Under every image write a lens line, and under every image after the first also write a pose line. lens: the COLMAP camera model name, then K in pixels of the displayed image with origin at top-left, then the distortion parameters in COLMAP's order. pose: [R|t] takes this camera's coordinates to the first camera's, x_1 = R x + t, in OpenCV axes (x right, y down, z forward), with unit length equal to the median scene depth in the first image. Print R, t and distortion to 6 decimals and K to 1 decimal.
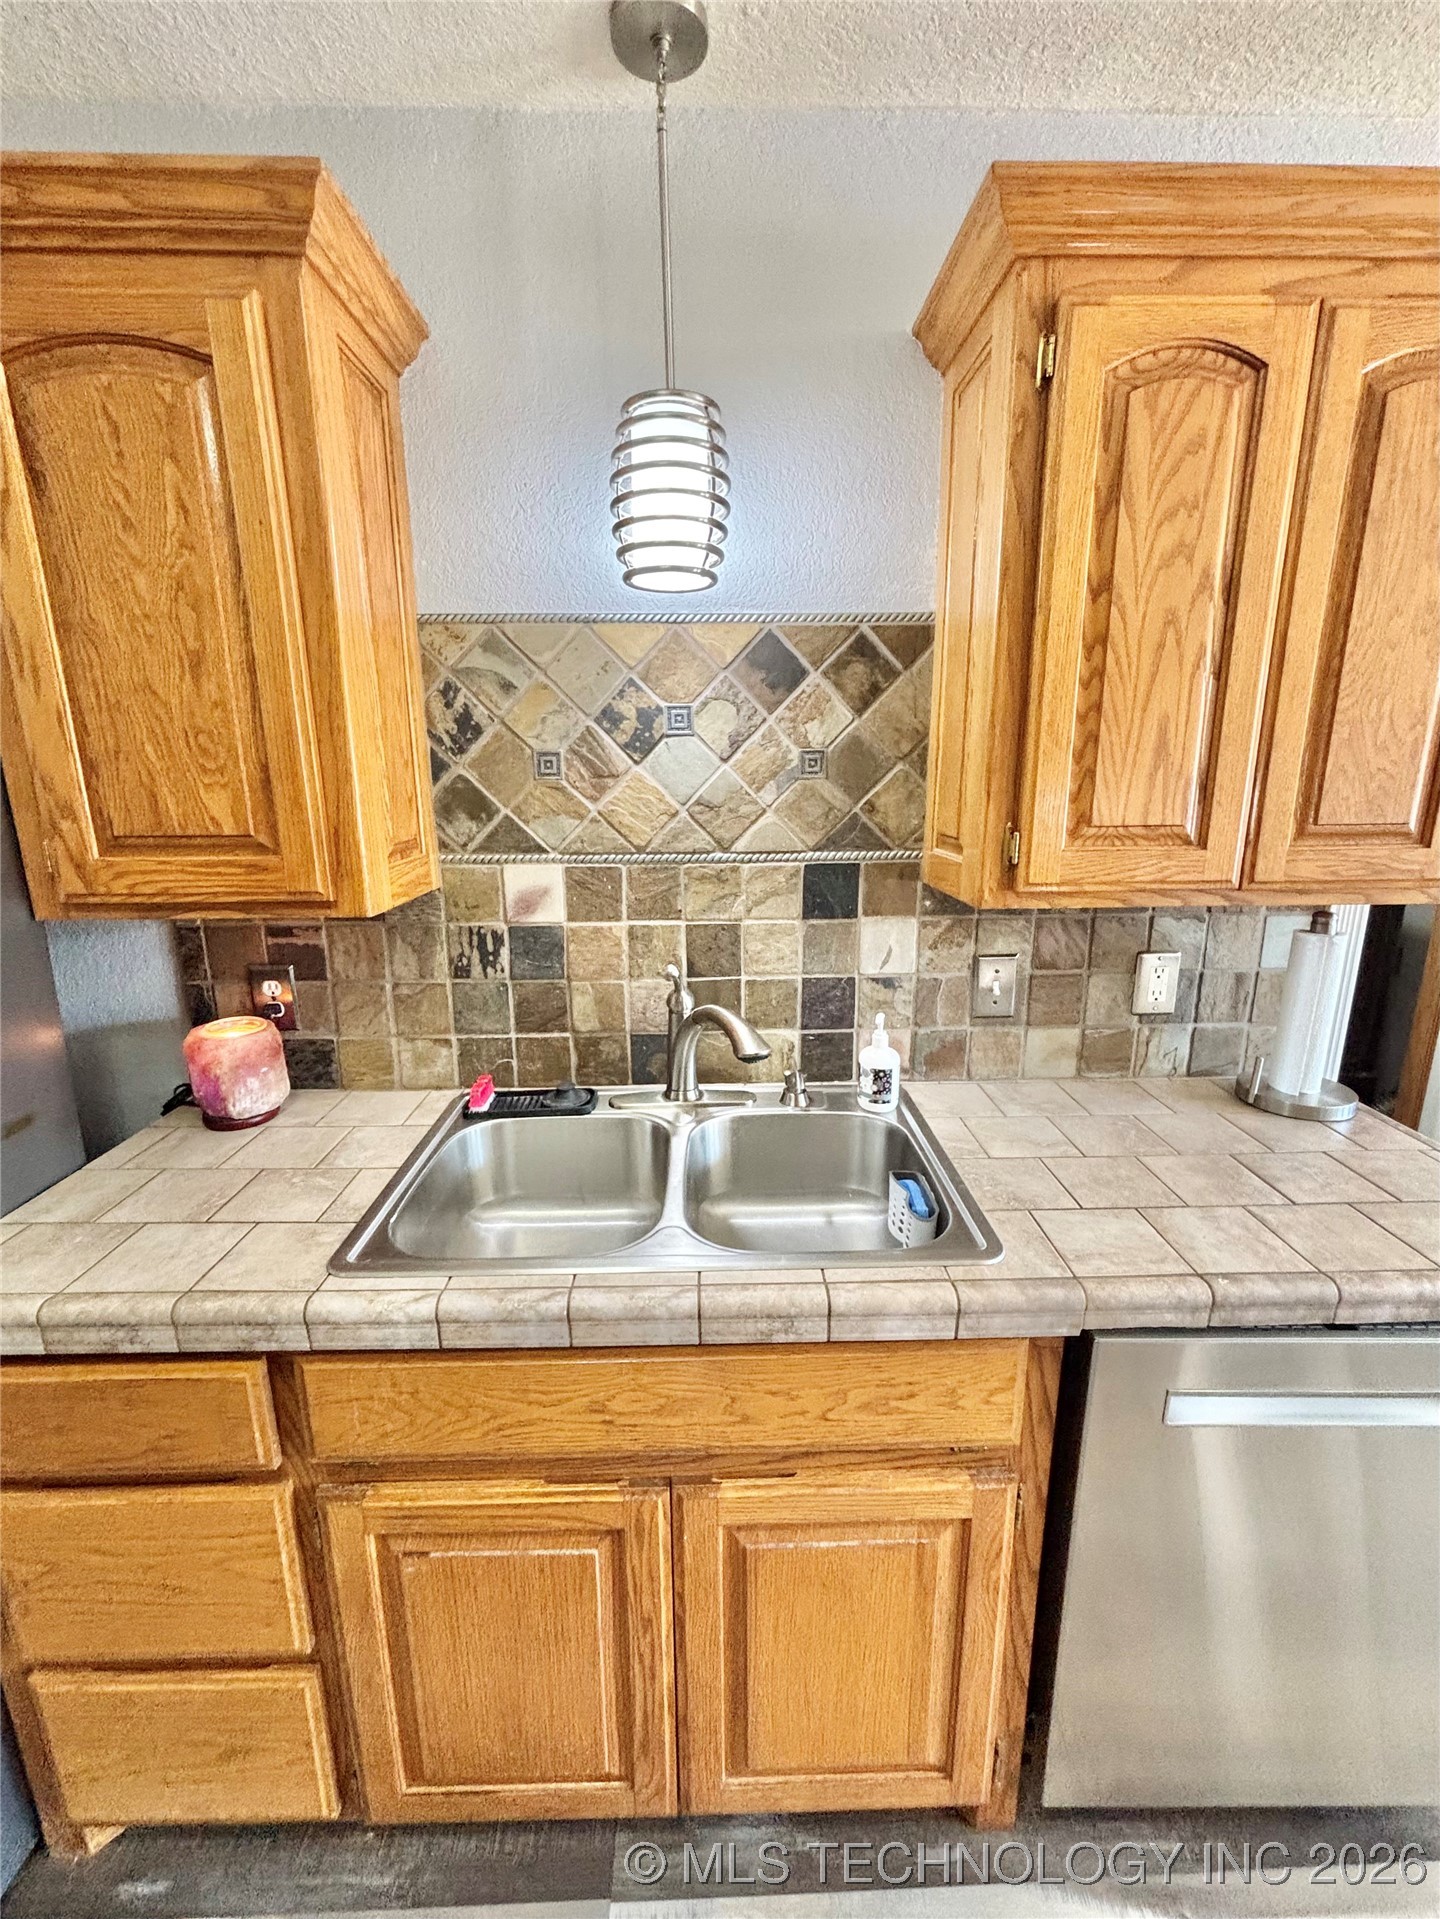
lens RADIAL K [[800.0, 0, 731.4], [0, 800.0, 958.5], [0, 0, 1]] dist [-0.002499, -0.000906]
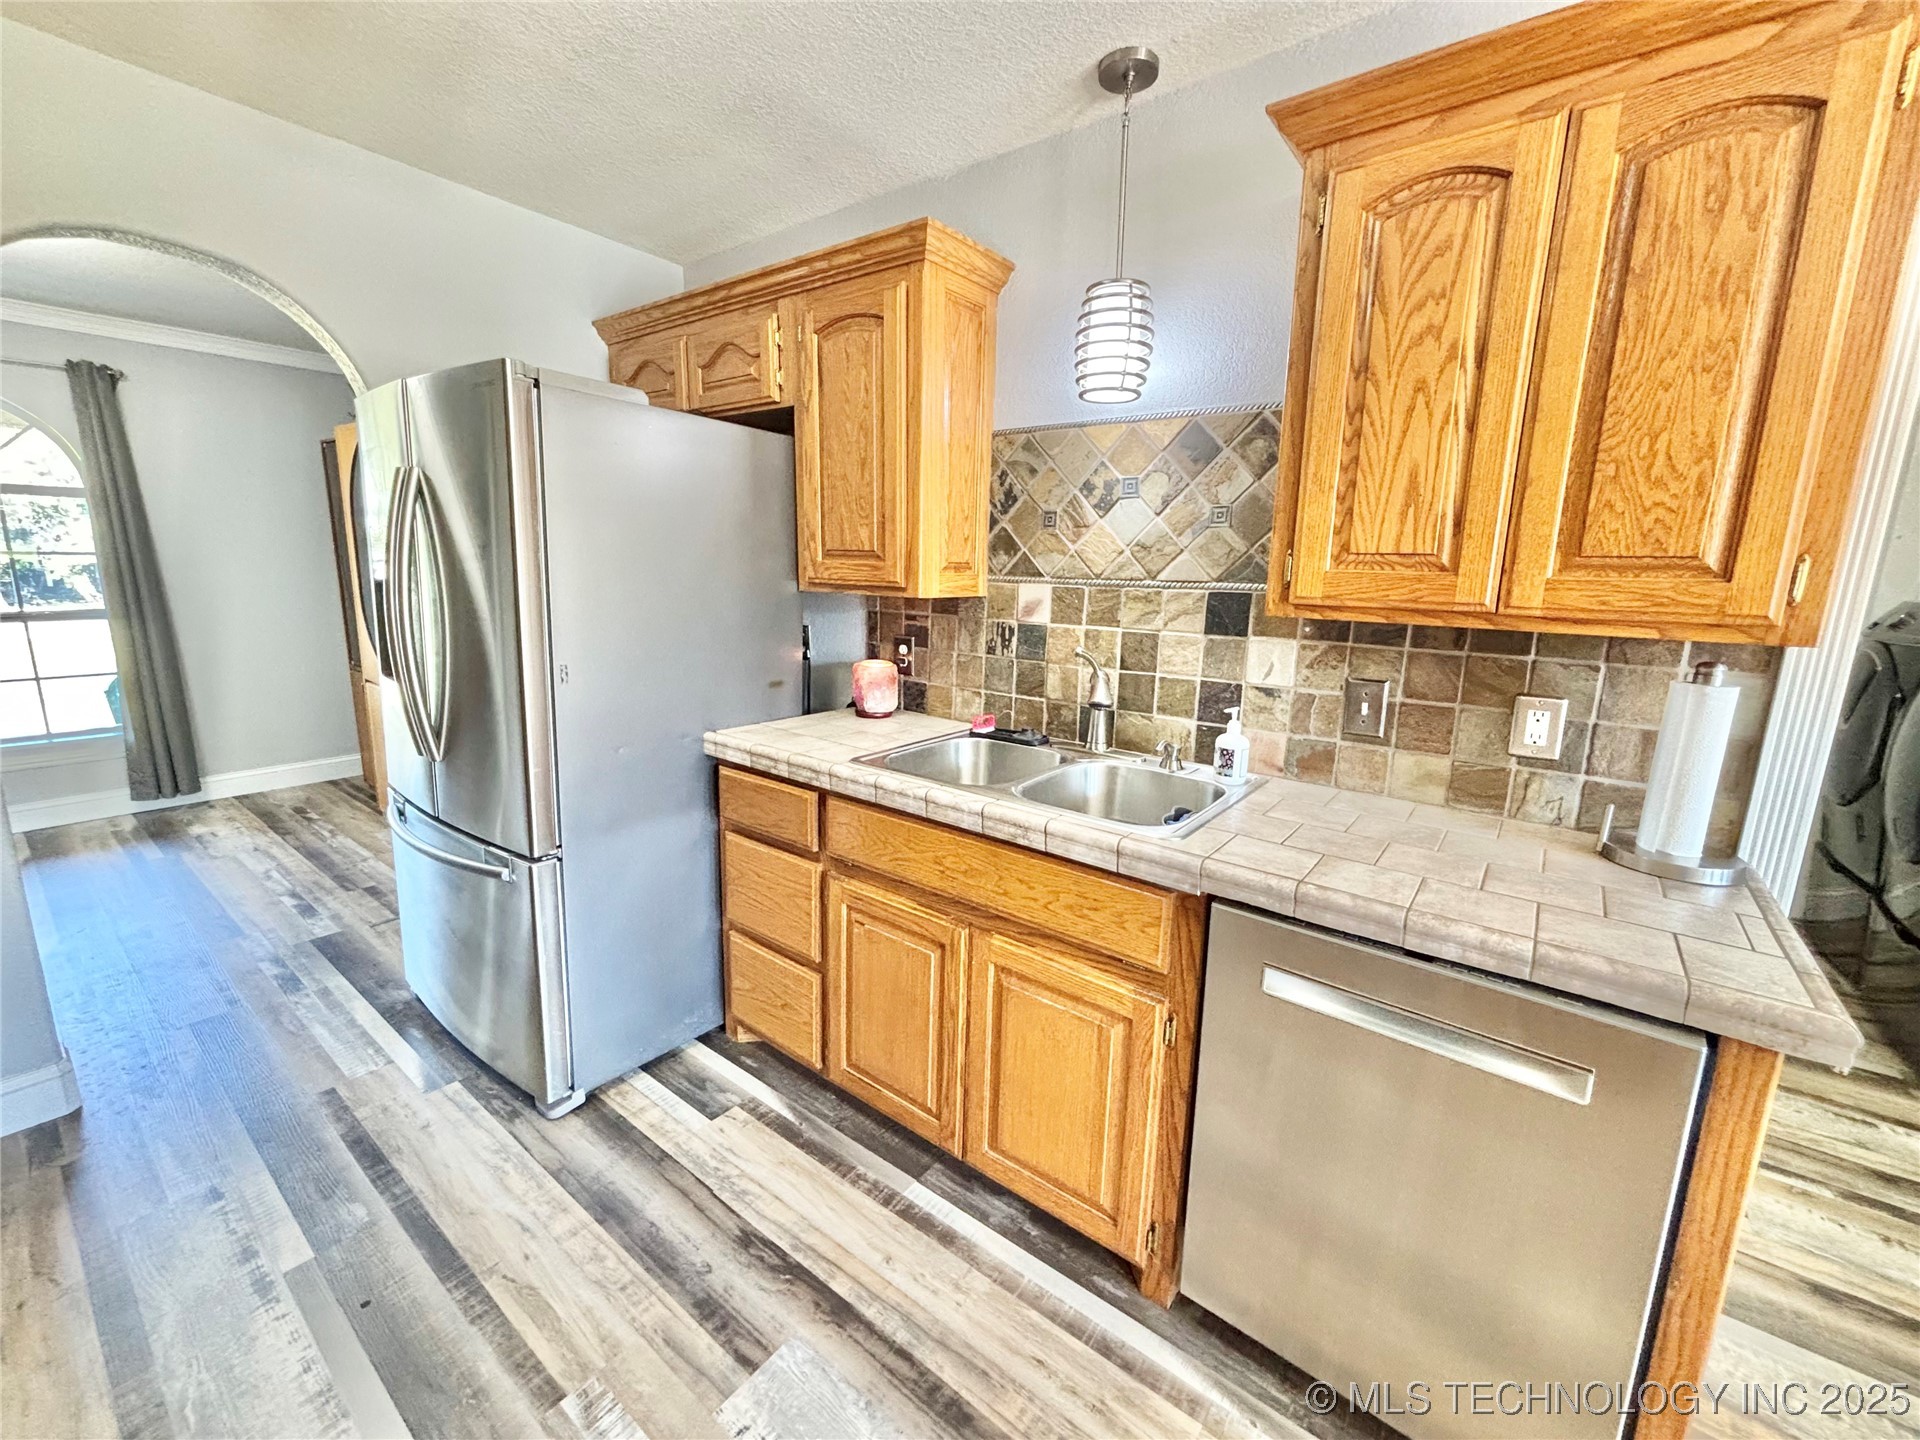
lens RADIAL K [[780.6, 0, 953.3], [0, 780.6, 714.8], [0, 0, 1]] dist [0.002604, -0.007001]
pose [[0.770176, 0.143688, -0.621436, 0.628373], [-0.173100, 0.984816, 0.013177, 0.145198], [0.613893, 0.097422, 0.783354, -0.267791]]
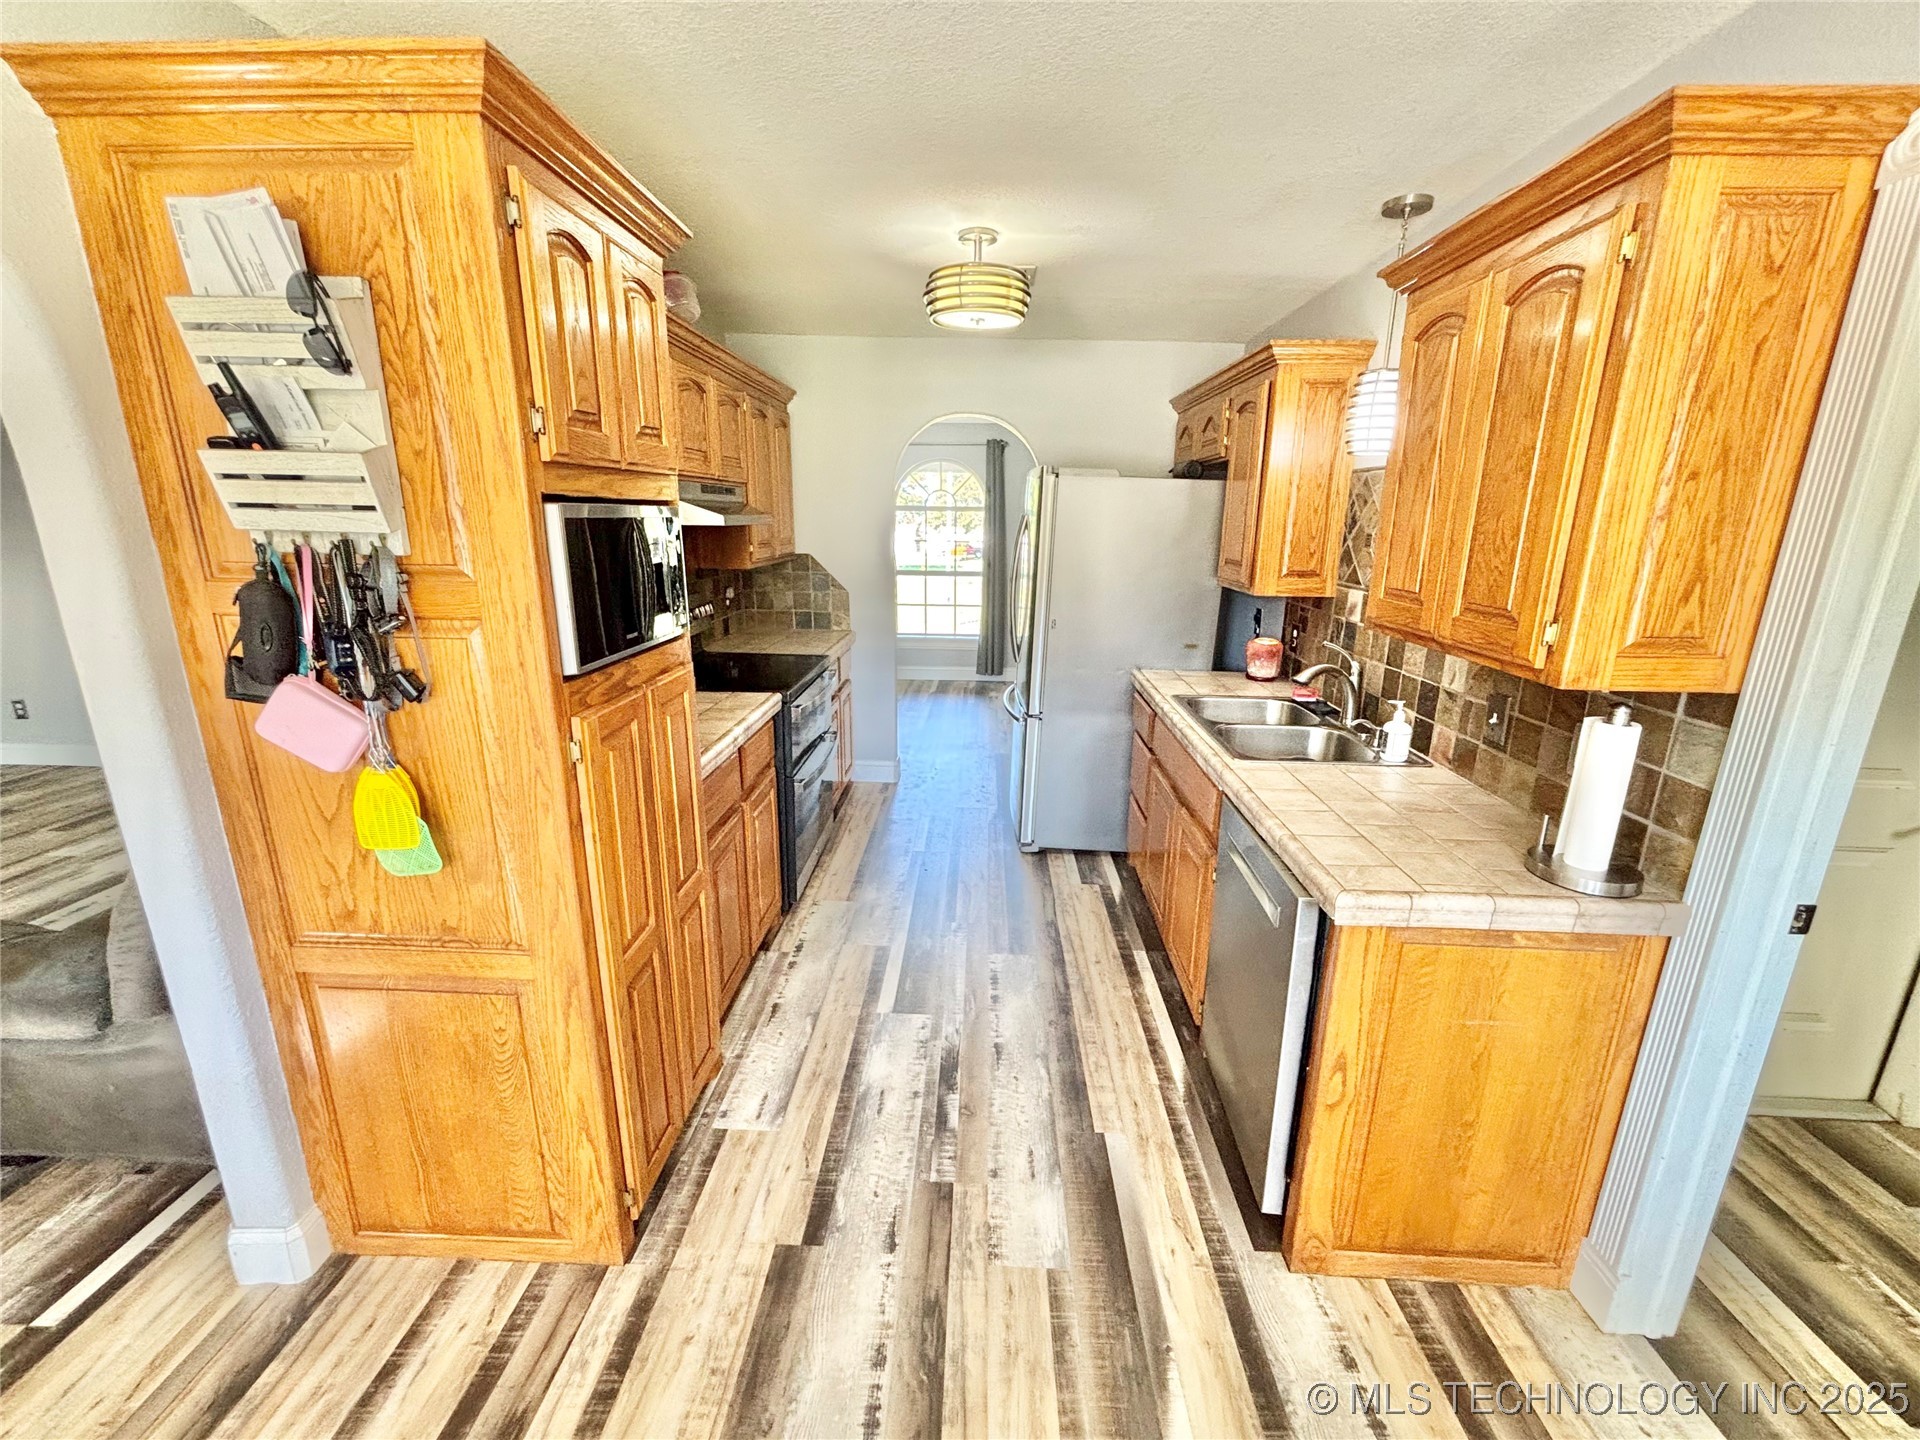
lens RADIAL K [[764.9, 0, 954.0], [0, 764.9, 711.4], [0, 0, 1]] dist [-0.009543, 0.000232]
pose [[-0.072954, 0.253805, -0.964500, 1.784527], [-0.237407, 0.934859, 0.263962, -0.106147], [0.968667, 0.248236, -0.007947, 0.134917]]
